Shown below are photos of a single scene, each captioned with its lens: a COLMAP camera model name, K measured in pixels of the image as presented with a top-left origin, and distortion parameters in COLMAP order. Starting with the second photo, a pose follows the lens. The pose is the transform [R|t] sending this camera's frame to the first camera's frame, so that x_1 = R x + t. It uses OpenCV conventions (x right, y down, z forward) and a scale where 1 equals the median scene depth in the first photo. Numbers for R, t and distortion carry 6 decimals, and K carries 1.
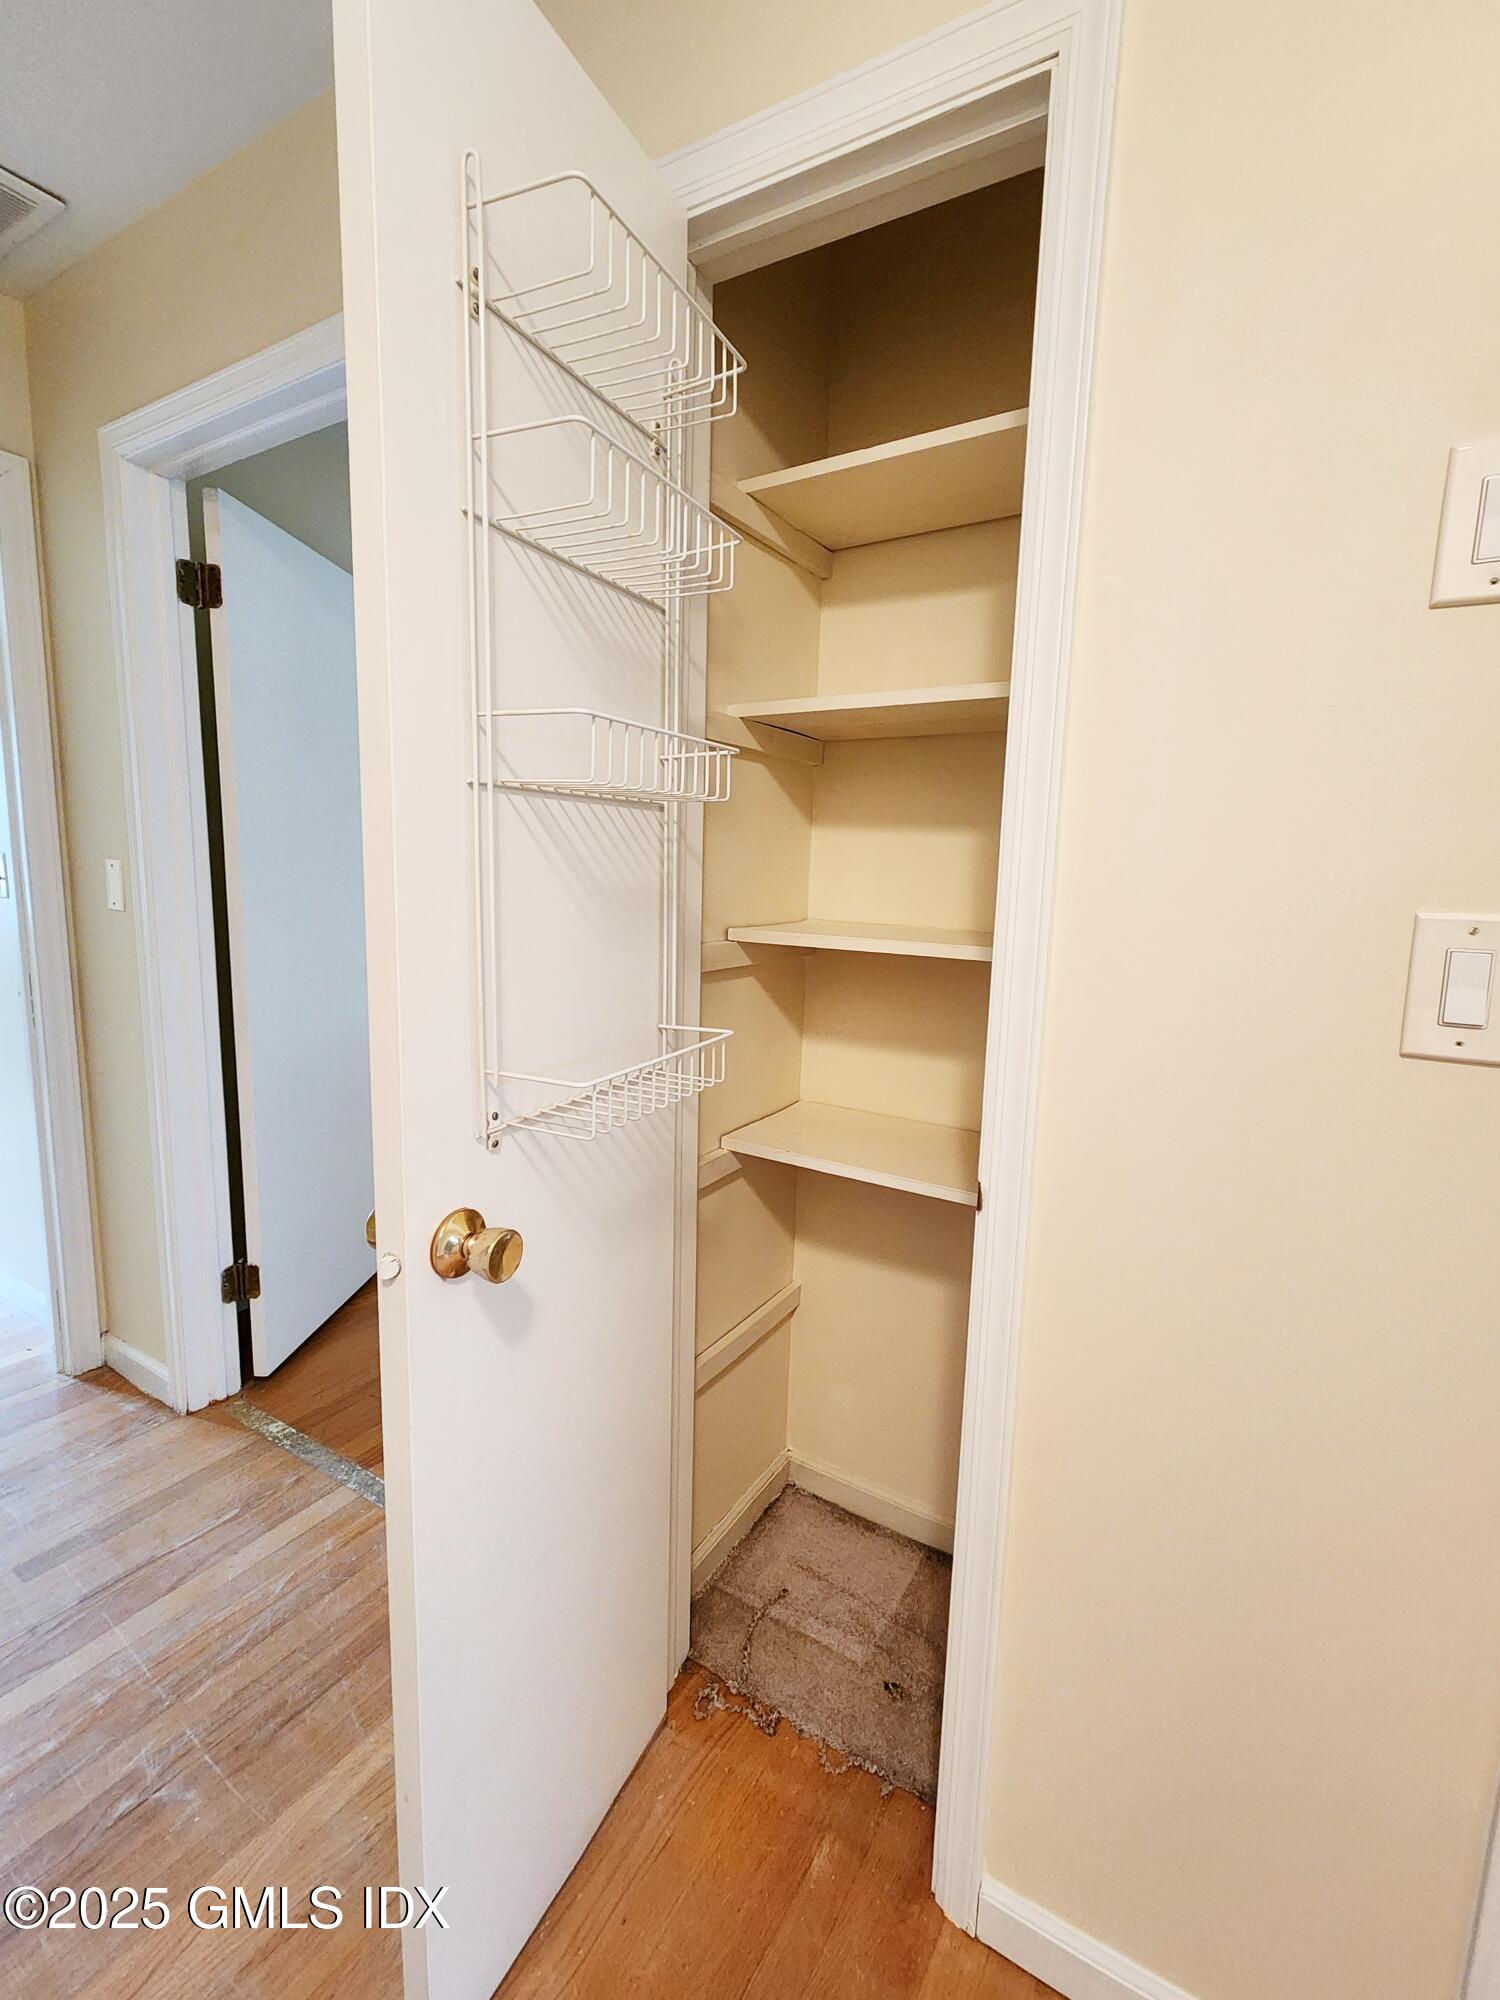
lens RADIAL K [[850.2, 0, 754.2], [0, 850.2, 994.4], [0, 0, 1]] dist [-0.001925, 0.000087]
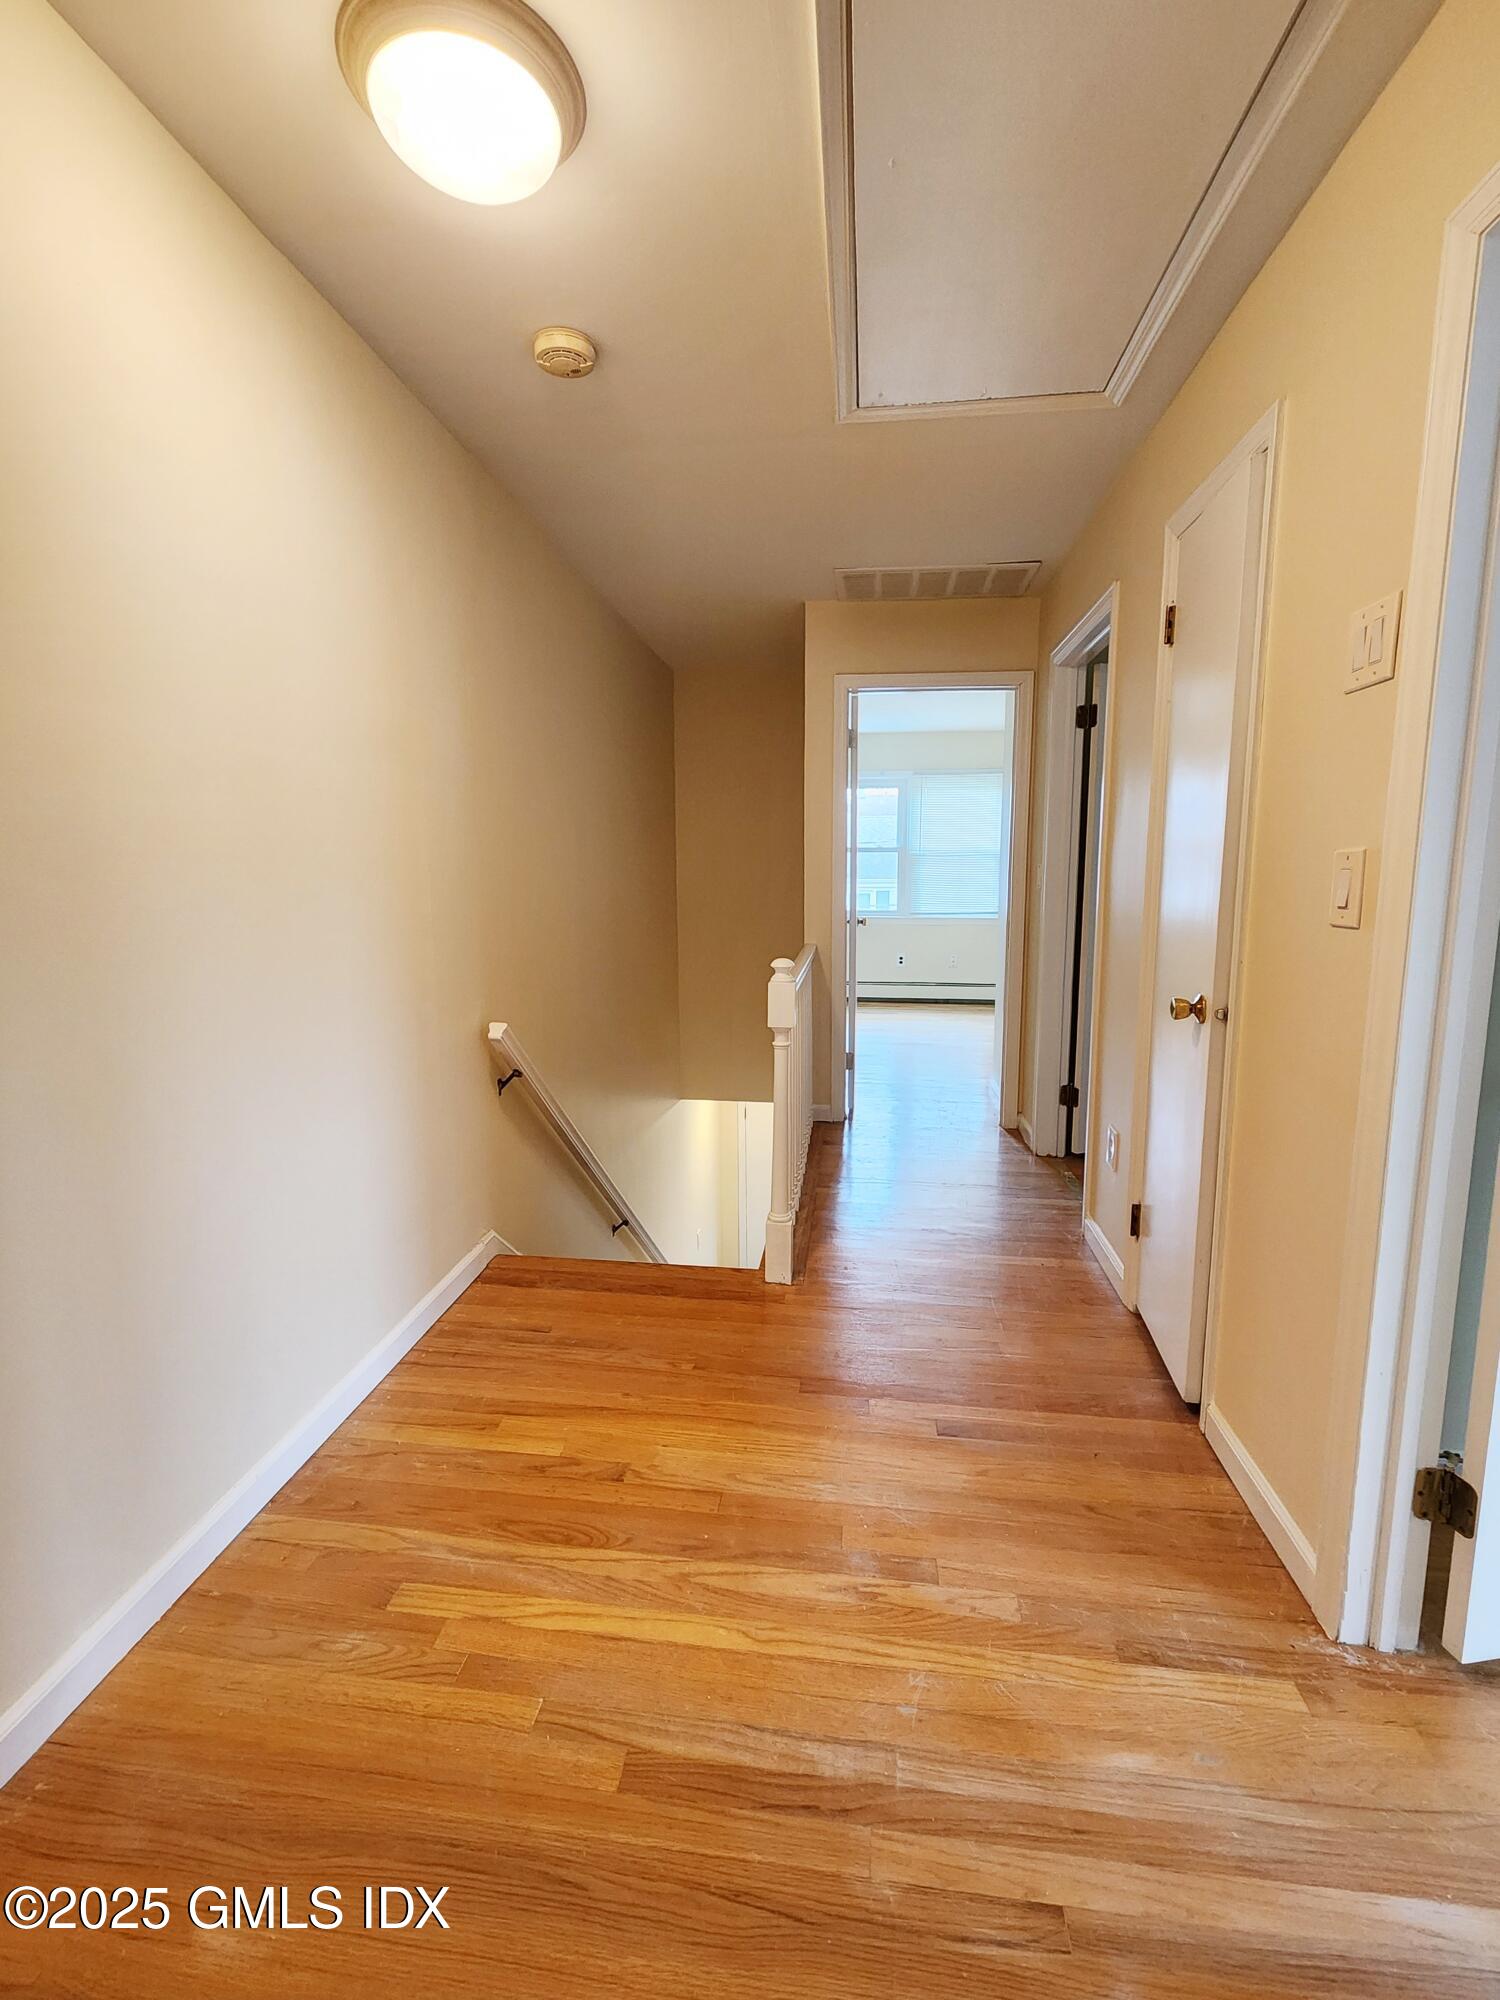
lens RADIAL K [[850.2, 0, 751.4], [0, 850.2, 993.5], [0, 0, 1]] dist [-0.001925, 0.000087]
pose [[0.393341, 0.099513, -0.913991, 0.840089], [-0.102866, 0.992647, 0.063807, 0.085010], [0.913620, 0.068921, 0.400686, -0.395738]]
